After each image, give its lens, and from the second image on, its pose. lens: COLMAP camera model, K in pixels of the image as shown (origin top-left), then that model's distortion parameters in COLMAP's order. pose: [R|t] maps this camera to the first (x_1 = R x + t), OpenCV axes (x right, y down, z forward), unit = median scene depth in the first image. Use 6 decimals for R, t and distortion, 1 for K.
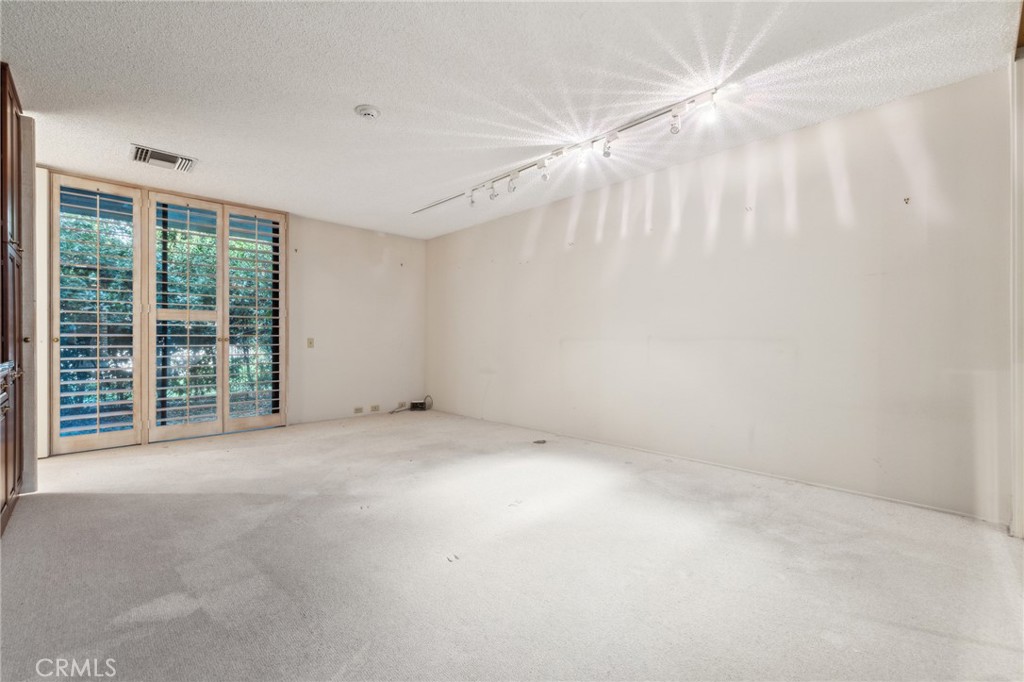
lens RADIAL K [[434.1, 0, 512.0], [0, 434.1, 341.0], [0, 0, 1]] dist [0.000173, 0.000197]
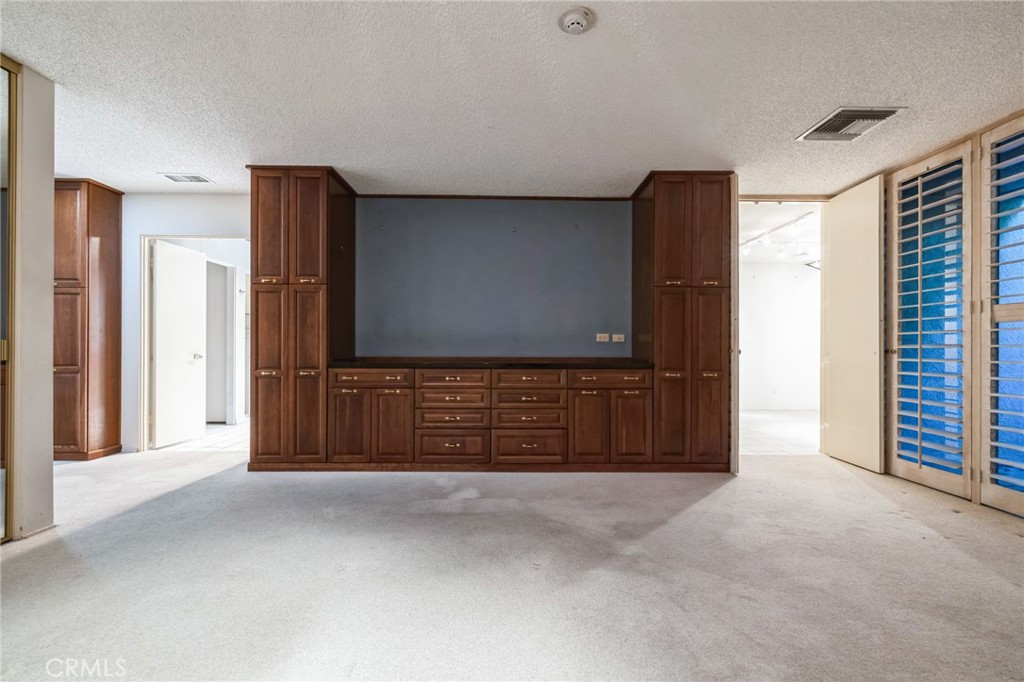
lens RADIAL K [[434.1, 0, 512.0], [0, 434.1, 341.0], [0, 0, 1]] dist [0.000173, 0.000197]
pose [[-0.684875, -0.012191, -0.728559, 0.240187], [-0.003034, 0.999899, -0.013880, -0.012352], [0.728654, -0.007296, -0.684843, 1.344416]]
